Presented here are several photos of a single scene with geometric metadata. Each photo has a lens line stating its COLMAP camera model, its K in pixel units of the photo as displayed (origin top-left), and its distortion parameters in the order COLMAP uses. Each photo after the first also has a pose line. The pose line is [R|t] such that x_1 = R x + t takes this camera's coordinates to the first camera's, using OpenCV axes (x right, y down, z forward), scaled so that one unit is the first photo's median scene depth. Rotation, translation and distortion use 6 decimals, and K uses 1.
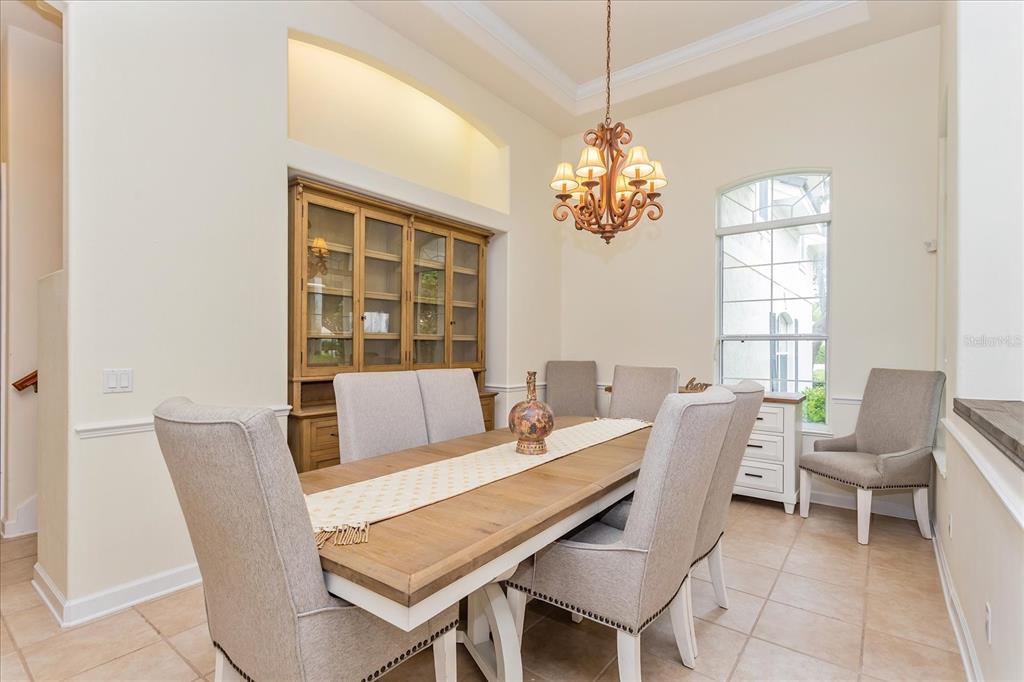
lens RADIAL K [[486.7, 0, 510.5], [0, 486.7, 344.3], [0, 0, 1]] dist [0.001482, -0.000059]
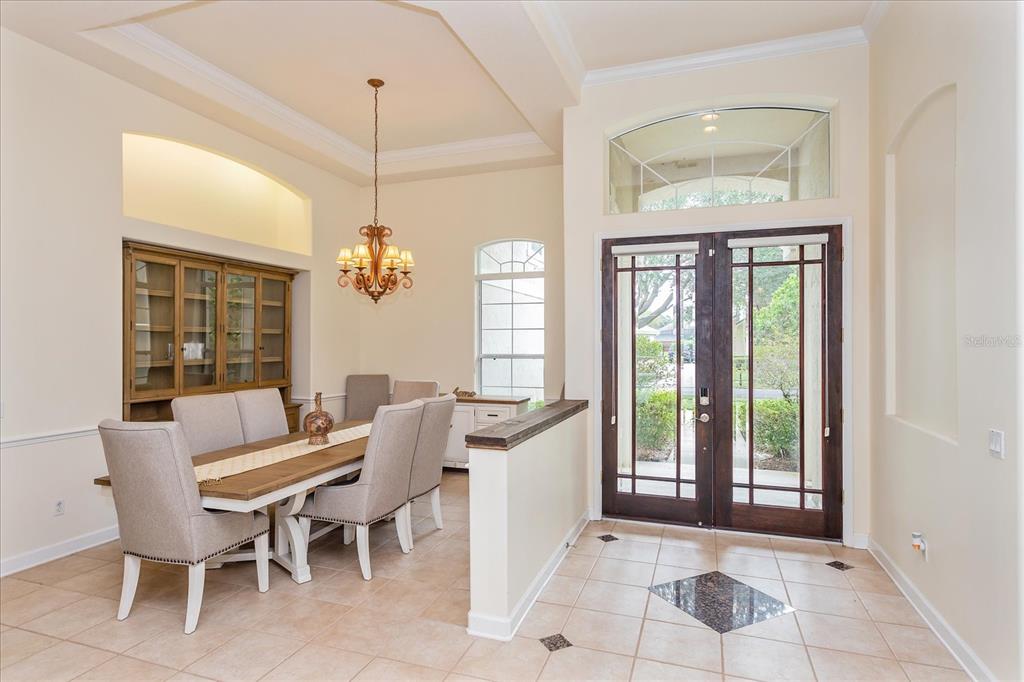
lens RADIAL K [[550.1, 0, 511.5], [0, 550.1, 336.8], [0, 0, 1]] dist [-0.001628, -0.000197]
pose [[0.950322, -0.003052, 0.311255, 0.066381], [0.004545, 0.999981, -0.004069, -0.091166], [-0.311237, 0.005282, 0.950318, -0.707233]]
